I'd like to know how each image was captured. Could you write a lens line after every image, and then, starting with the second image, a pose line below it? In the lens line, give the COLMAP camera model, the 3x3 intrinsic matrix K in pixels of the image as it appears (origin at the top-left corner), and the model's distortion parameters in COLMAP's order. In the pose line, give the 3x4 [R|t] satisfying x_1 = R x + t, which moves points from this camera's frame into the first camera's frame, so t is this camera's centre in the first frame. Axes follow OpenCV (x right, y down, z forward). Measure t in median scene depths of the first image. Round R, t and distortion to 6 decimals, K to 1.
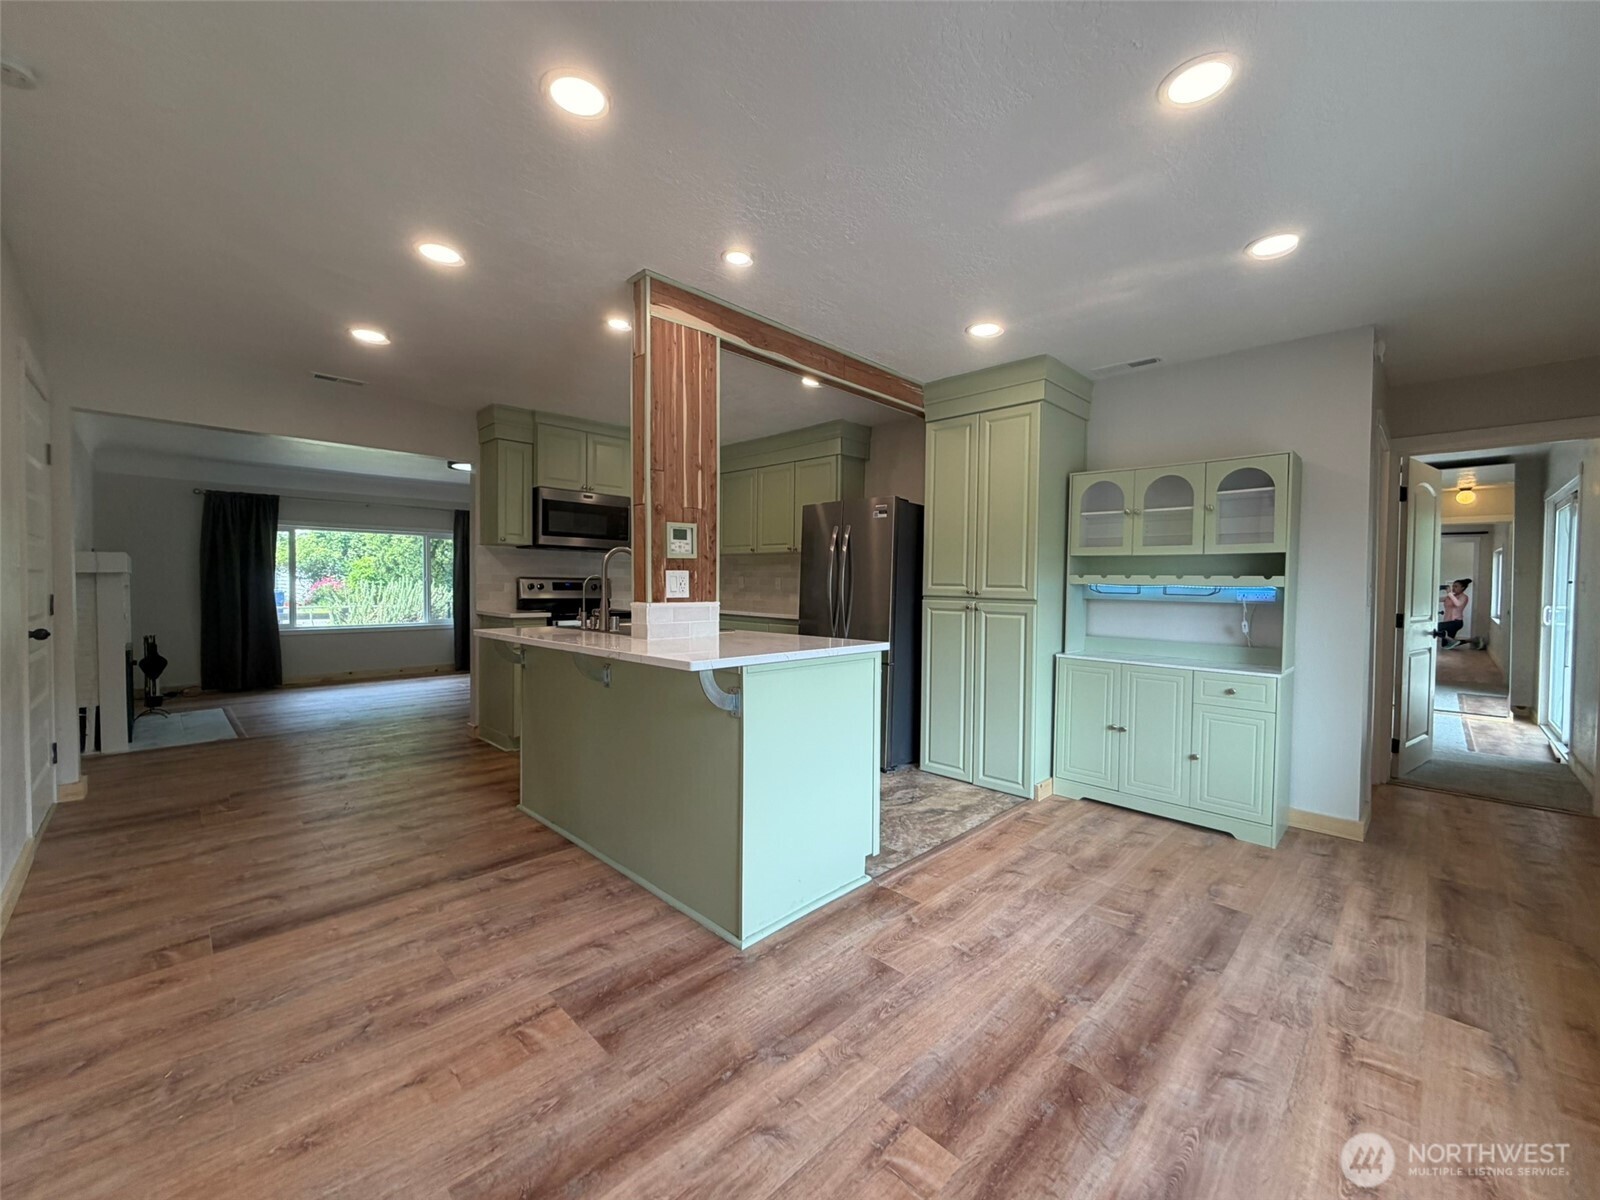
lens RADIAL K [[642.5, 0, 810.2], [0, 642.5, 599.7], [0, 0, 1]] dist [-0.003208, 0.000350]
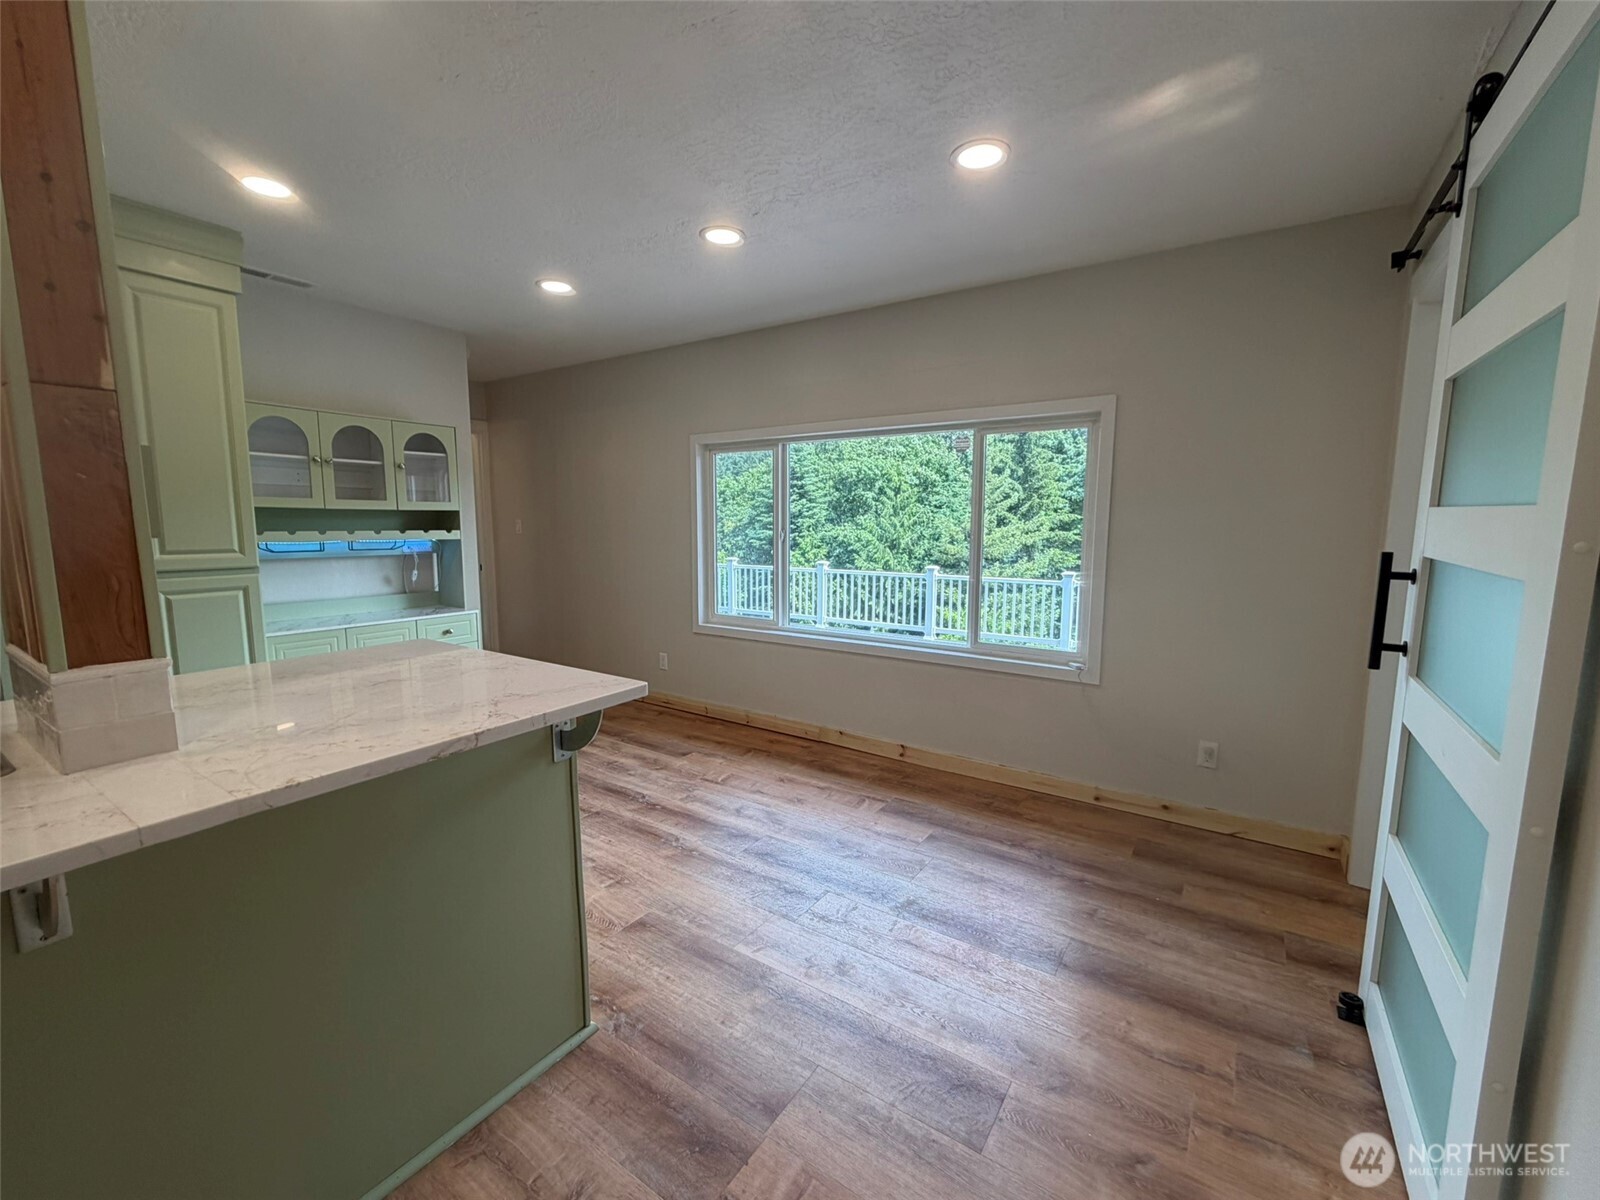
lens RADIAL K [[642.5, 0, 801.2], [0, 642.5, 597.0], [0, 0, 1]] dist [-0.003208, 0.000350]
pose [[-0.175197, -0.130773, 0.975810, -0.634335], [0.018813, 0.990514, 0.136121, -0.070746], [-0.984354, 0.042206, -0.171075, 0.633295]]
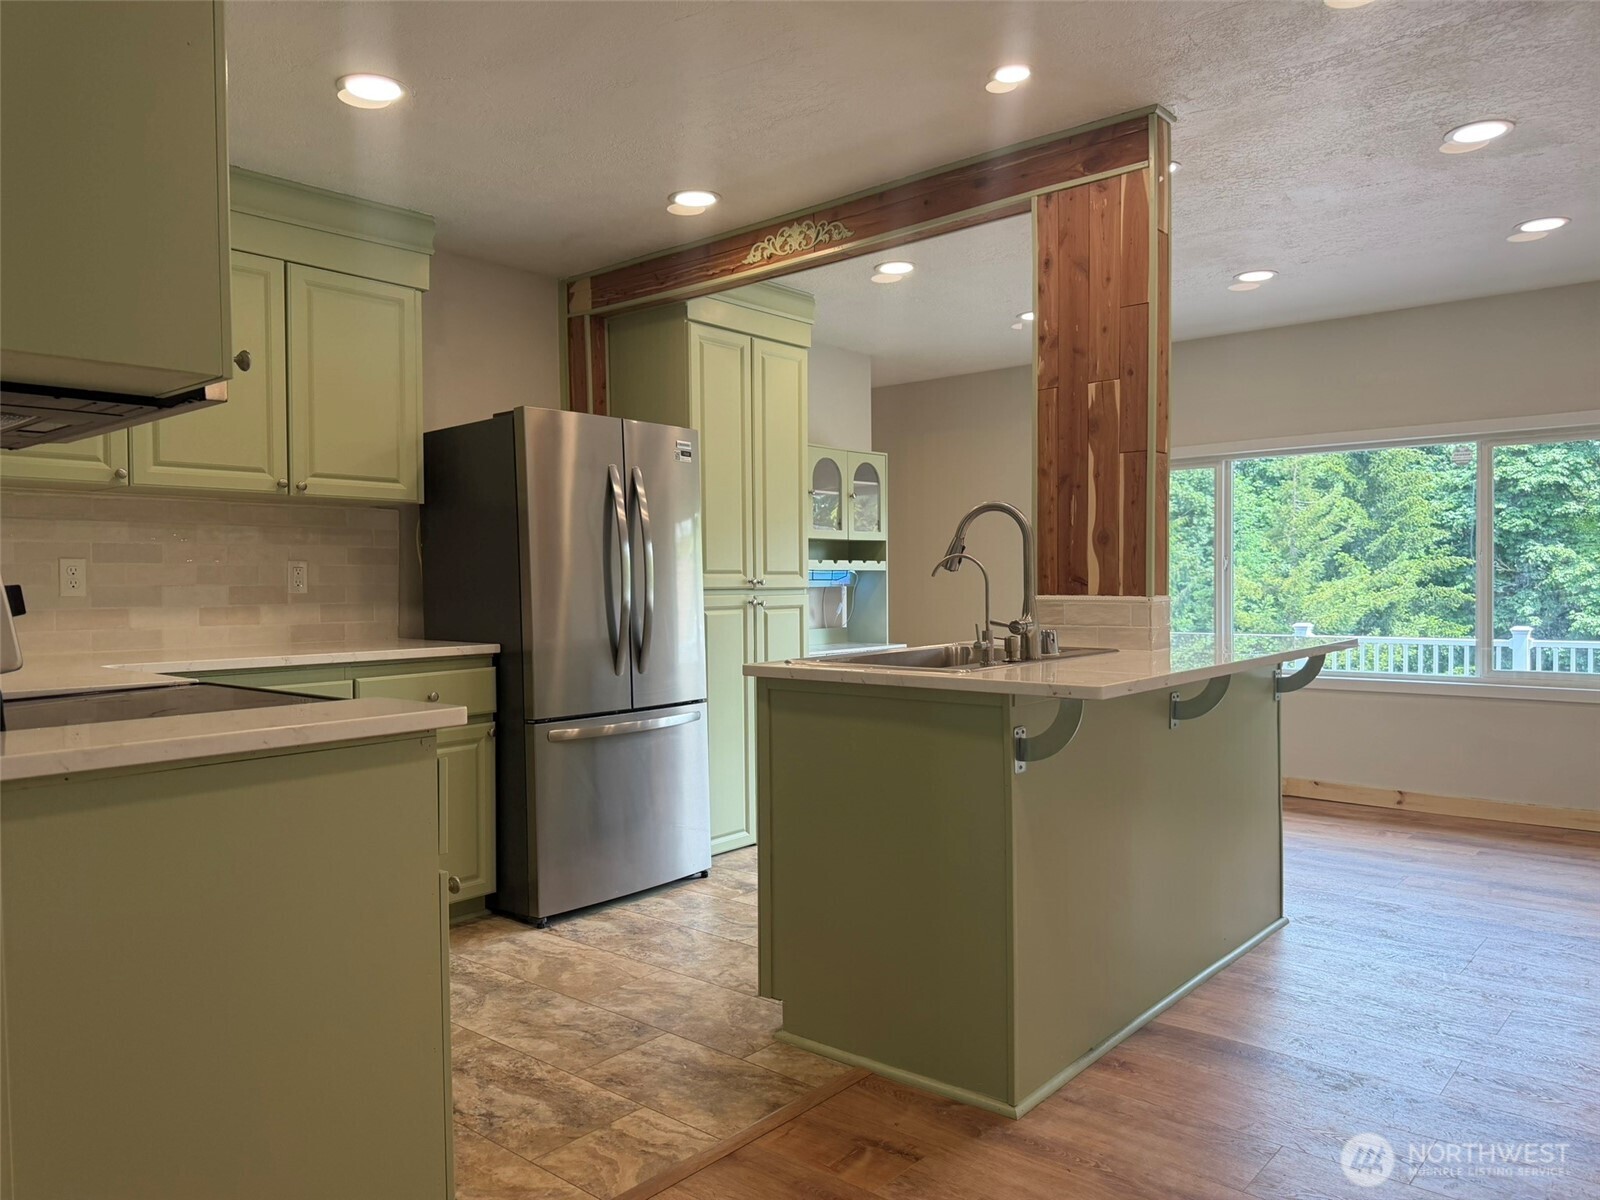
lens RADIAL K [[1127.4, 0, 814.8], [0, 1127.4, 610.5], [0, 0, 1]] dist [0.020828, -0.019293]
pose [[-0.071584, -0.039709, 0.996644, -1.373771], [0.034146, 0.998524, 0.042236, -0.041278], [-0.996850, 0.037055, -0.070123, 1.390149]]
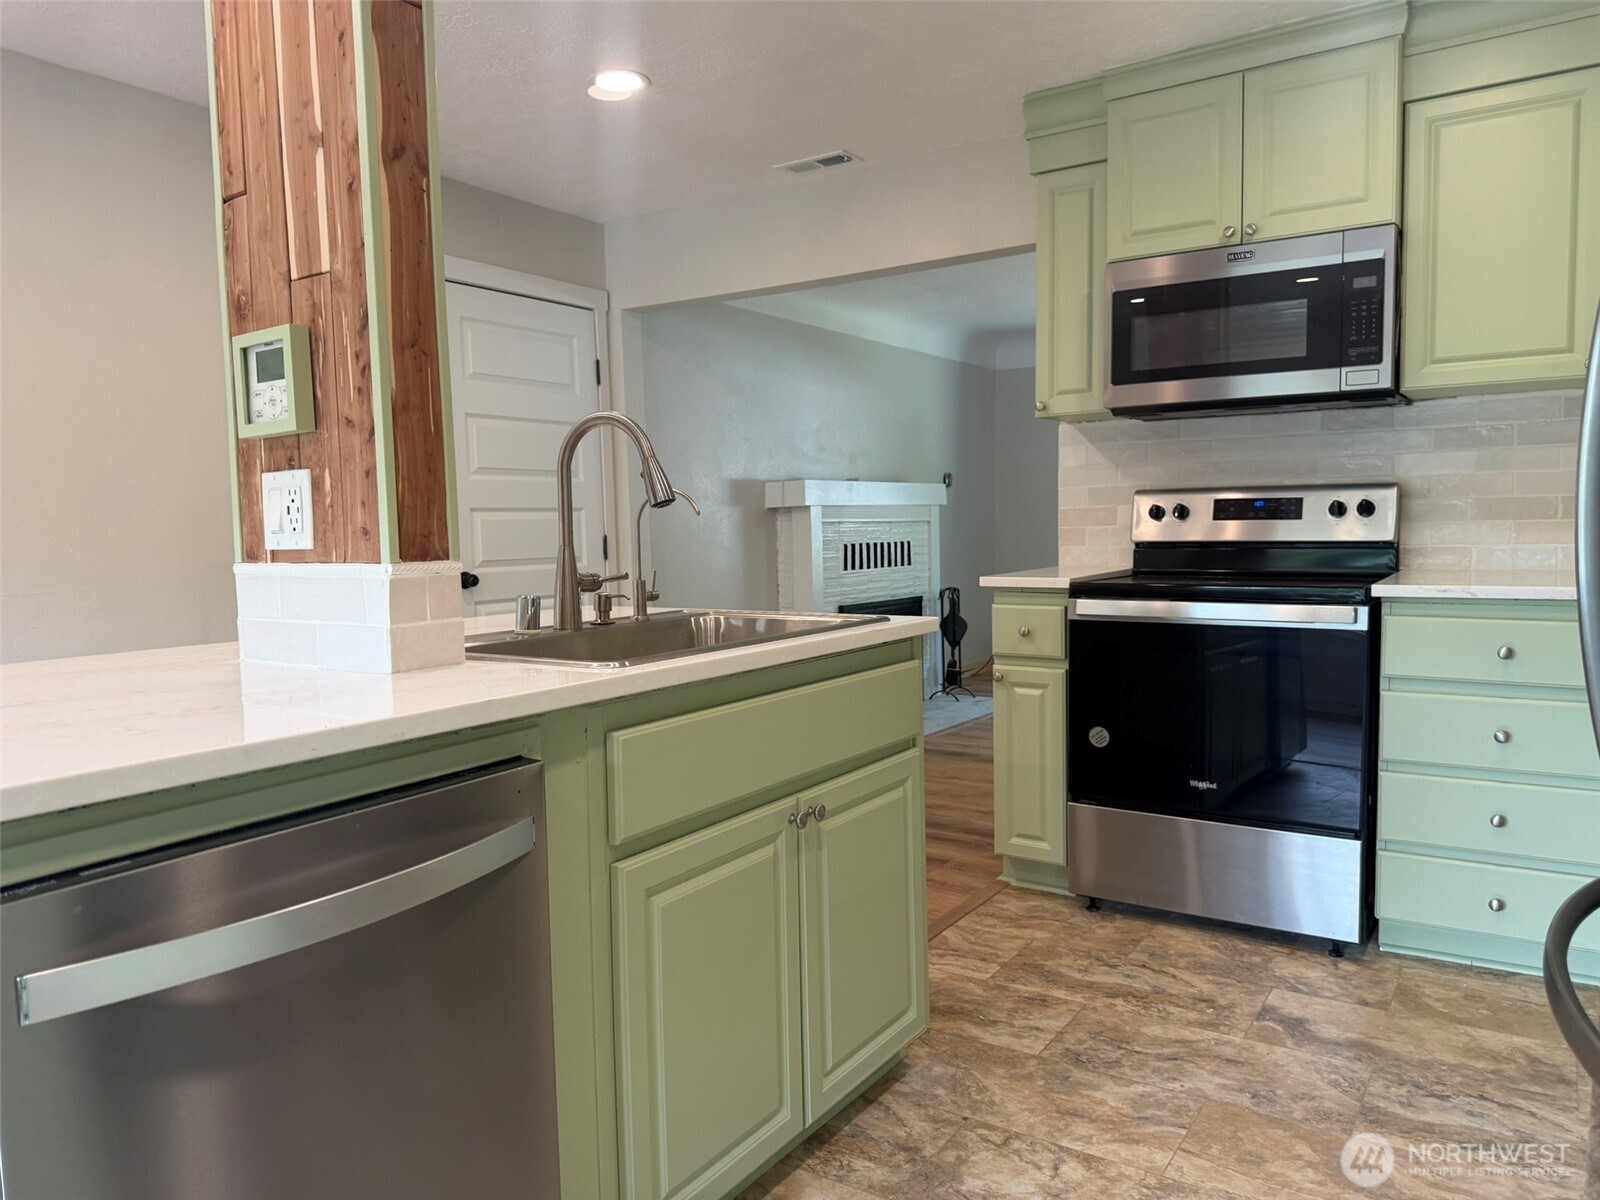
lens RADIAL K [[1127.4, 0, 800.3], [0, 1127.4, 600.0], [0, 0, 1]] dist [0.020828, -0.019293]
pose [[0.180505, 0.057922, -0.981867, 0.438277], [0.000366, 0.998260, 0.058957, -0.011720], [0.983574, -0.011001, 0.180170, 1.138643]]
